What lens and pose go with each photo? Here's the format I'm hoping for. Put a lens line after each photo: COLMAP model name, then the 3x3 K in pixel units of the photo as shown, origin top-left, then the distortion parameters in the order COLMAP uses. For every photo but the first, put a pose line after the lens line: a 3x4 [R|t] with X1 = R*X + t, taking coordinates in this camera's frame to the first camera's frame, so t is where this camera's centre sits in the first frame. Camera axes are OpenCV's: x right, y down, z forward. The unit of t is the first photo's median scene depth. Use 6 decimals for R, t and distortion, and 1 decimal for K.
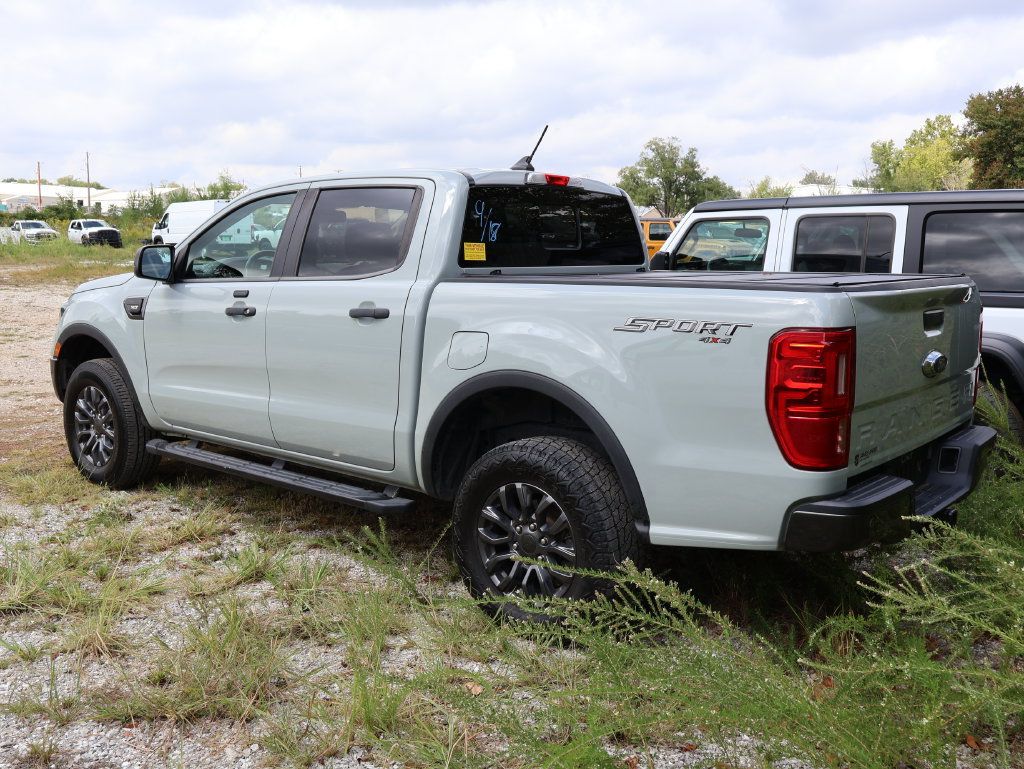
lens RADIAL K [[948.2, 0, 515.5], [0, 948.2, 378.8], [0, 0, 1]] dist [-0.001149, 0.004159]
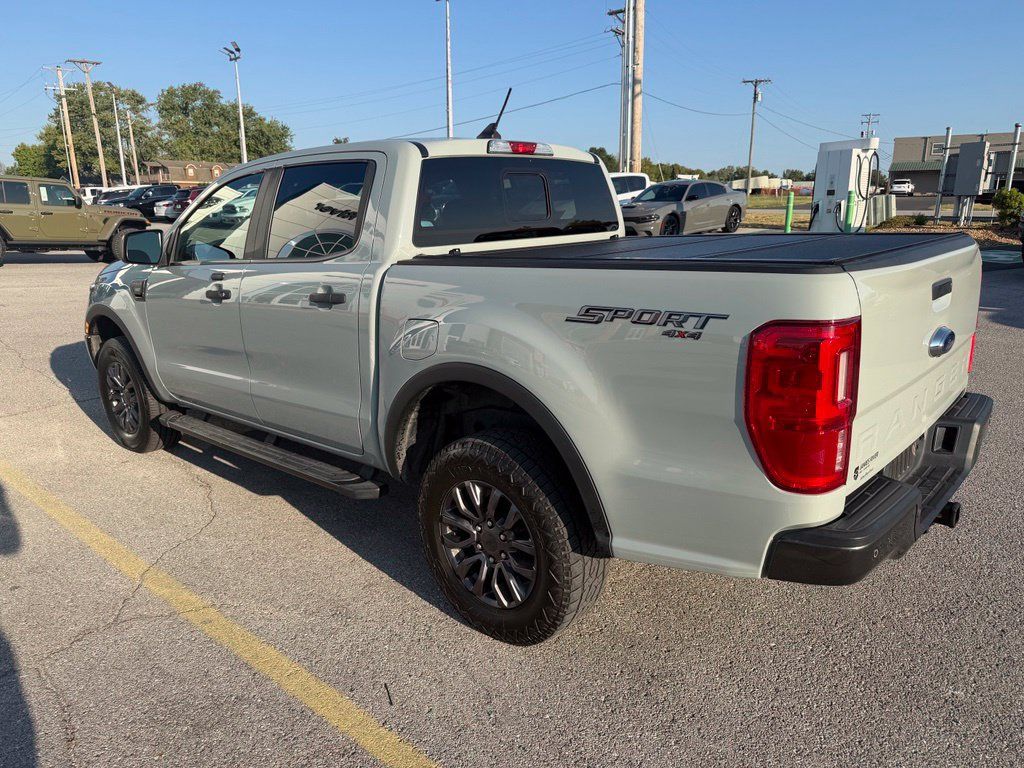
lens RADIAL K [[721.6, 0, 496.5], [0, 721.6, 386.6], [0, 0, 1]] dist [0.035779, -0.023400]
pose [[0.996859, -0.022843, -0.075838, 0.074066], [0.030623, 0.994202, 0.103074, -0.050752], [0.073043, -0.105073, 0.991778, 0.274922]]
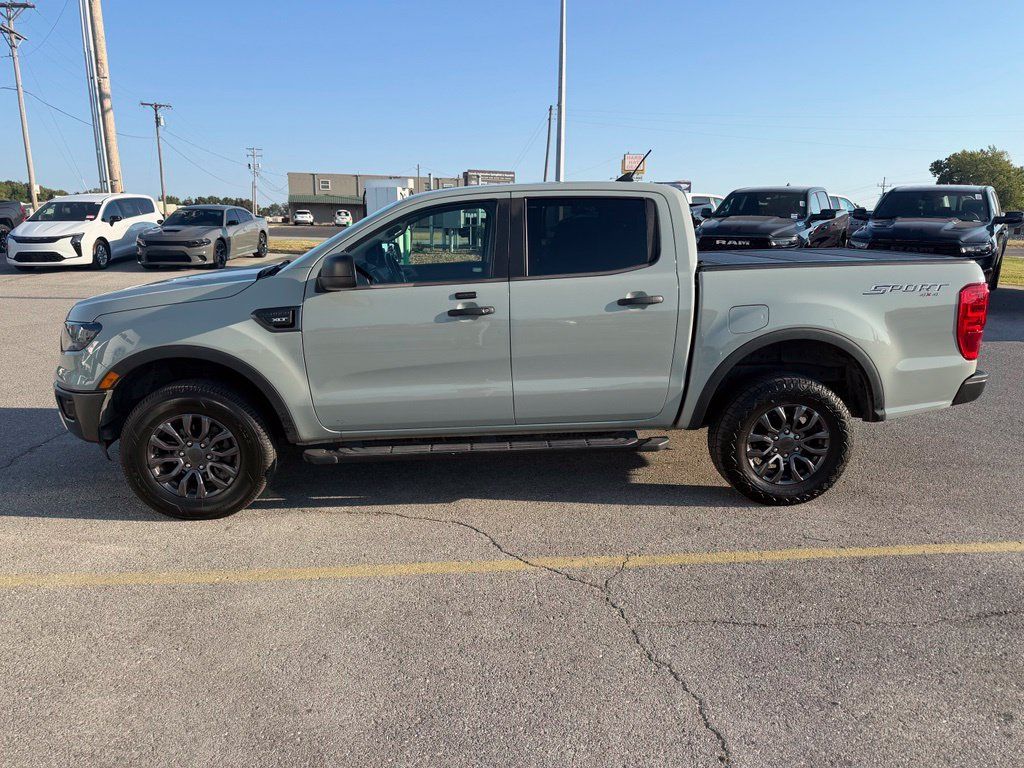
lens RADIAL K [[721.6, 0, 496.5], [0, 721.6, 386.6], [0, 0, 1]] dist [0.035779, -0.023400]
pose [[0.746981, -0.169905, 0.642769, -0.962710], [0.113397, 0.985187, 0.128635, -0.104328], [-0.655104, -0.023200, 0.755183, 0.398948]]
